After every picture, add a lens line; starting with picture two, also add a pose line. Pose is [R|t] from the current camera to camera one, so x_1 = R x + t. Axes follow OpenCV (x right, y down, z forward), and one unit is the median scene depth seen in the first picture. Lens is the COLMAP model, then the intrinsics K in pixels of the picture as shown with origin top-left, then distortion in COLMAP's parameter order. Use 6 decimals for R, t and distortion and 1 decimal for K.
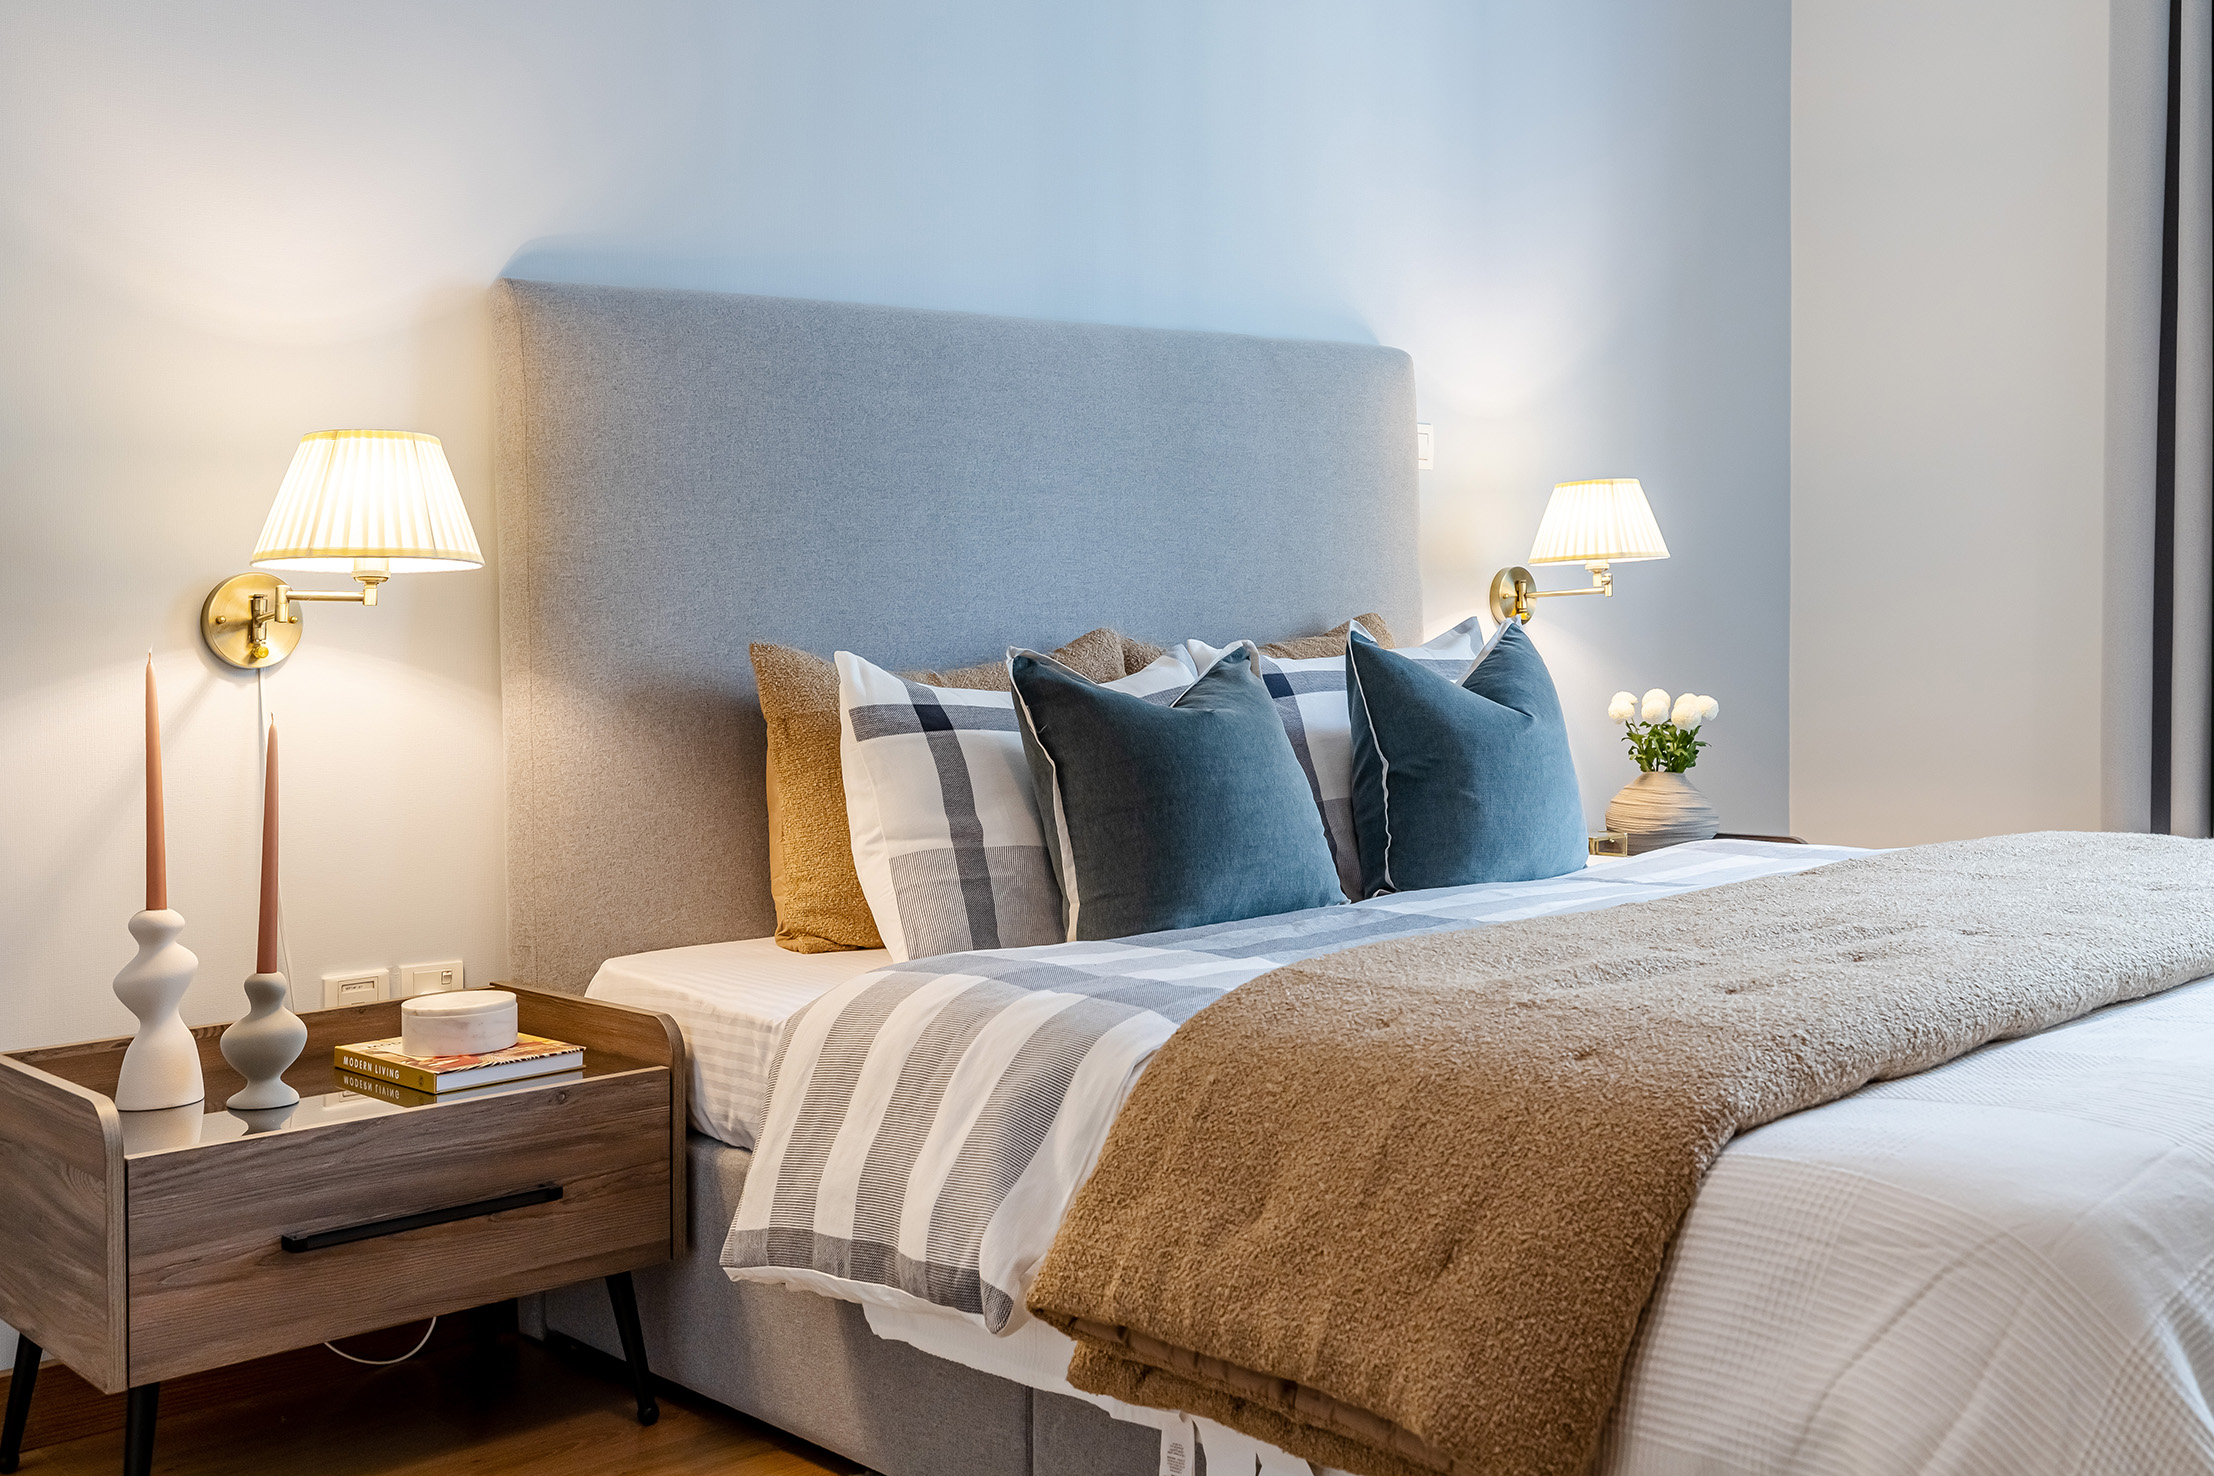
lens RADIAL K [[2178.6, 0, 1110.3], [0, 2178.6, 736.8], [0, 0, 1]] dist [-0.001282, 0.000000]
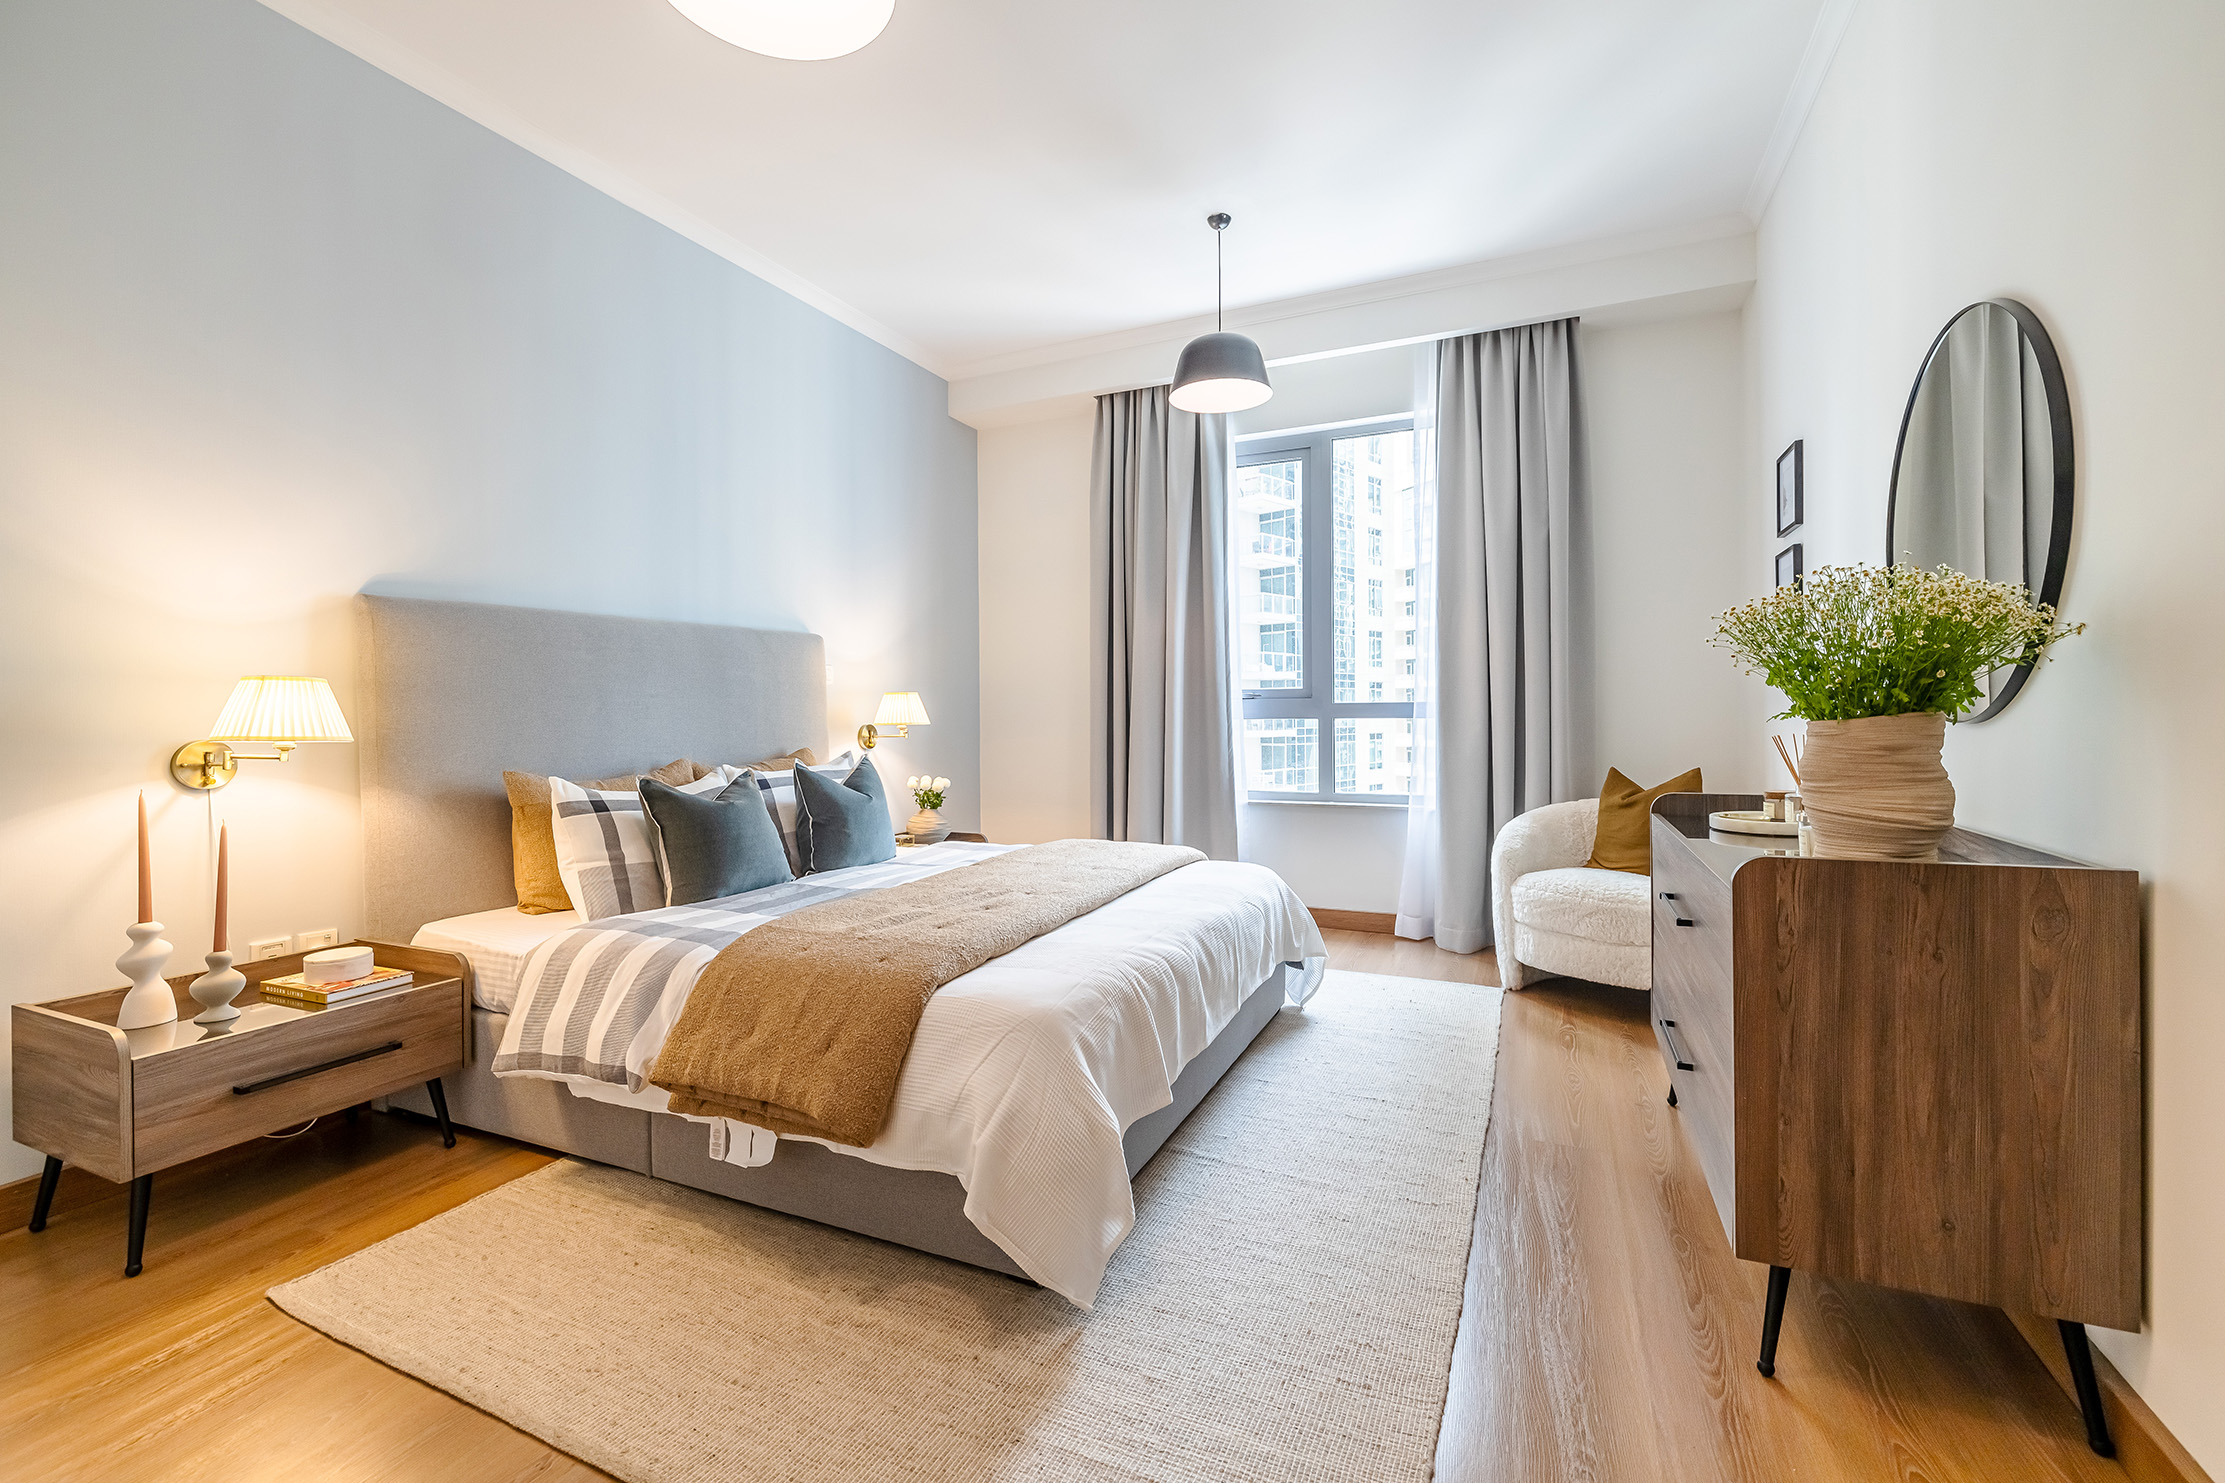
lens RADIAL K [[969.9, 0, 1103.5], [0, 969.9, 734.1], [0, 0, 1]] dist [-0.000824, -0.000720]
pose [[0.919254, -0.005295, 0.393630, 0.002325], [0.008192, 0.999950, -0.005680, -0.074777], [-0.393581, 0.008446, 0.919251, -0.116321]]
